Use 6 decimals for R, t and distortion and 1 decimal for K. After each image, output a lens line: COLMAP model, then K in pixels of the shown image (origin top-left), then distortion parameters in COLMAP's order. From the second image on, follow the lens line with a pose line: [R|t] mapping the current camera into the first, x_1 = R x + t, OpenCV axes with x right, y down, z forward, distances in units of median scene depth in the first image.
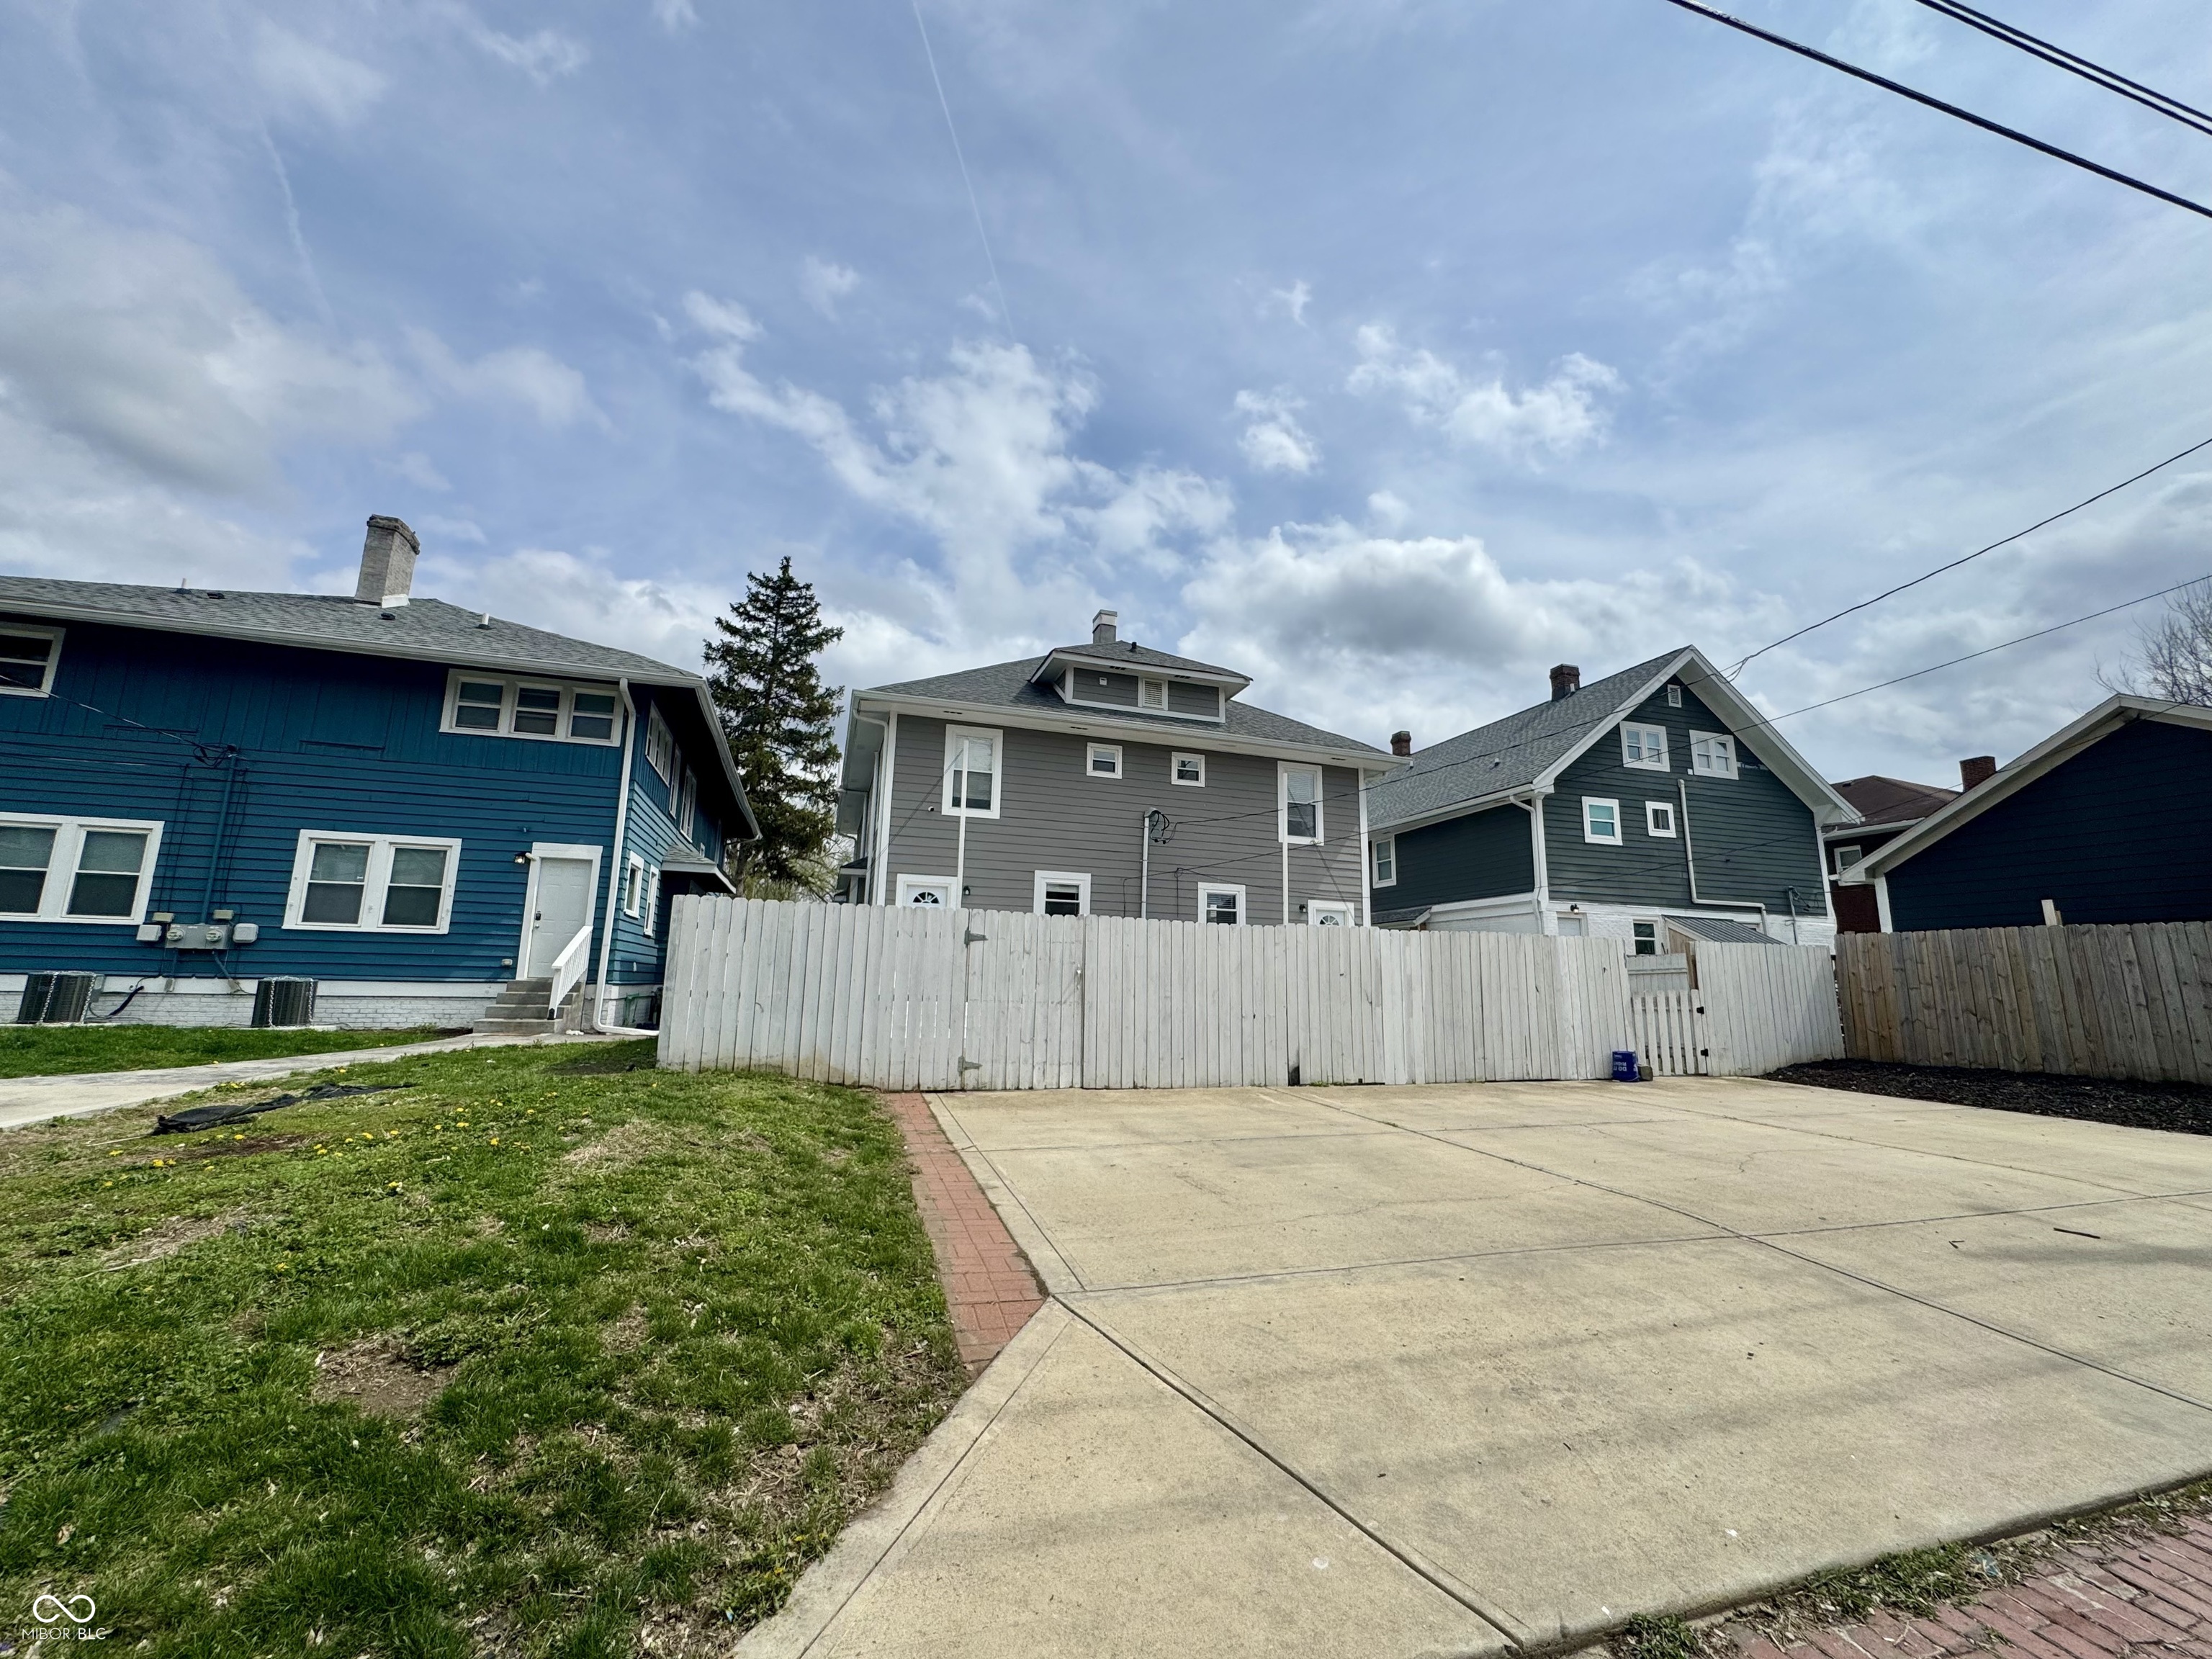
lens RADIAL K [[1048.2, 0, 1106.0], [0, 1048.2, 829.5], [0, 0, 1]] dist [-0.000799, -0.000658]
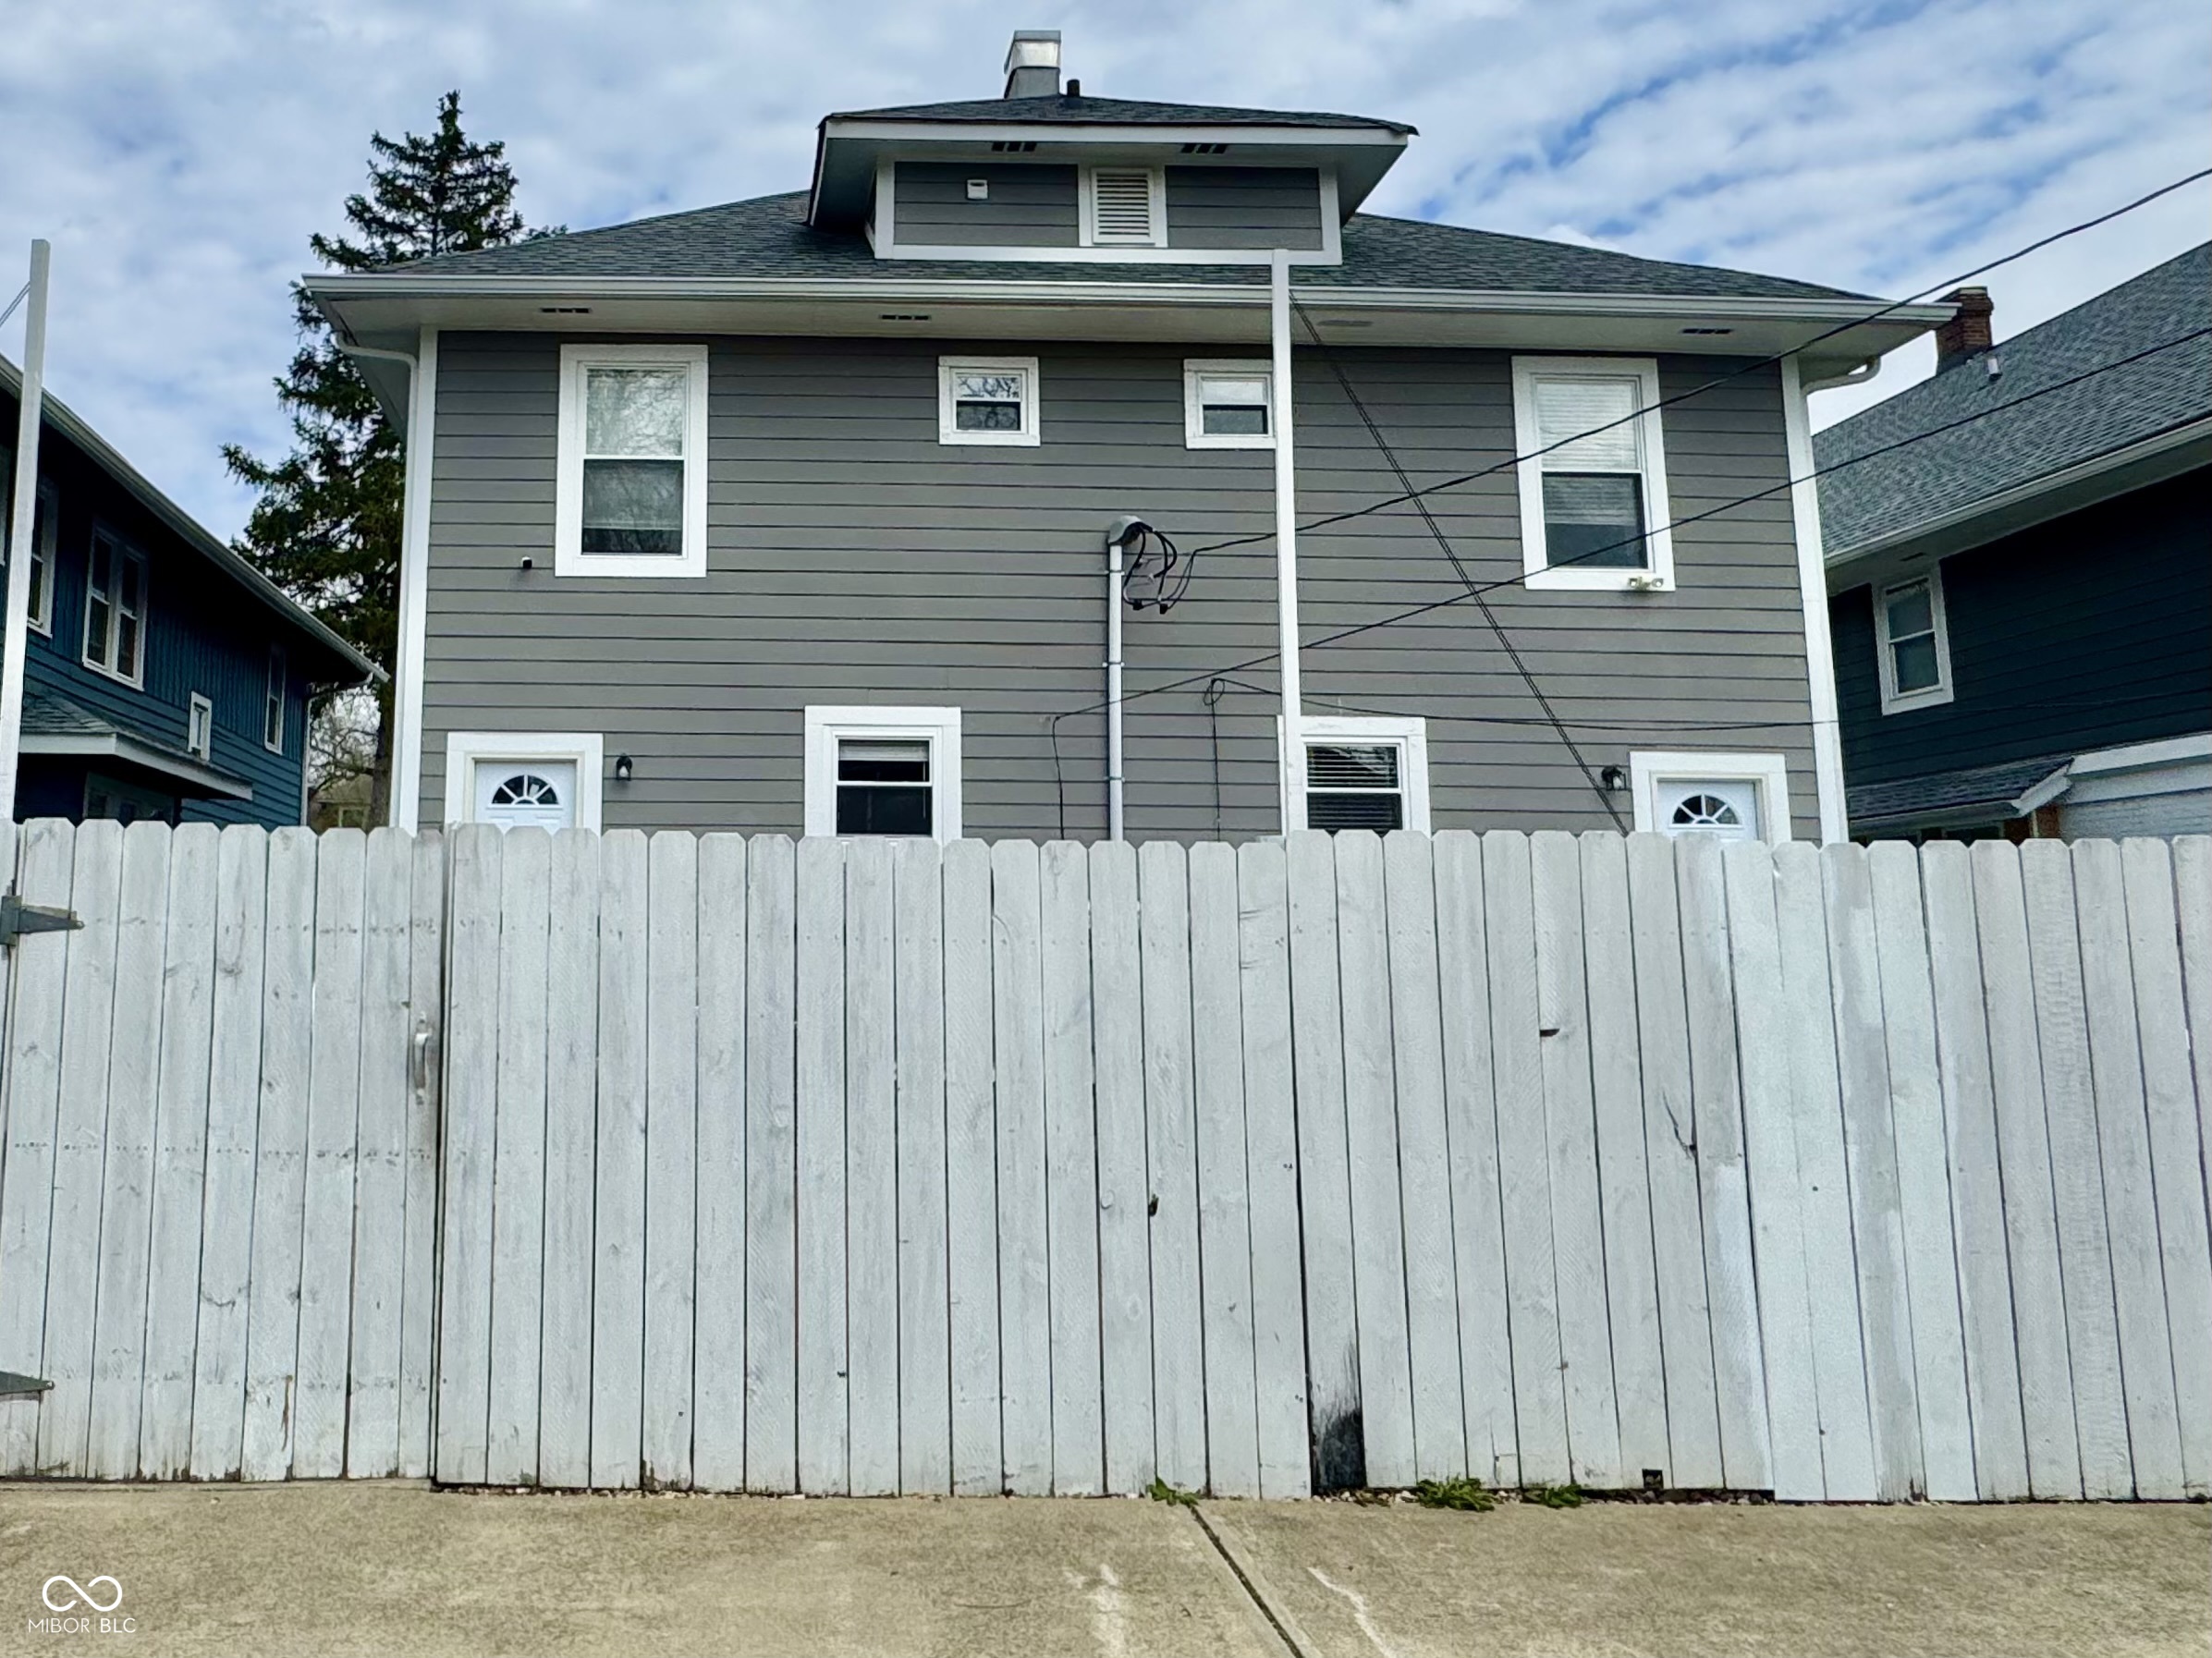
lens RADIAL K [[1950.6, 0, 662.8], [0, 1950.6, 696.6], [0, 0, 1]] dist [-0.006155, -0.002342]
pose [[0.940310, -0.056771, -0.335549, 0.116836], [0.061793, 0.998080, 0.004300, 0.028826], [0.334661, -0.024778, 0.942013, 0.316571]]
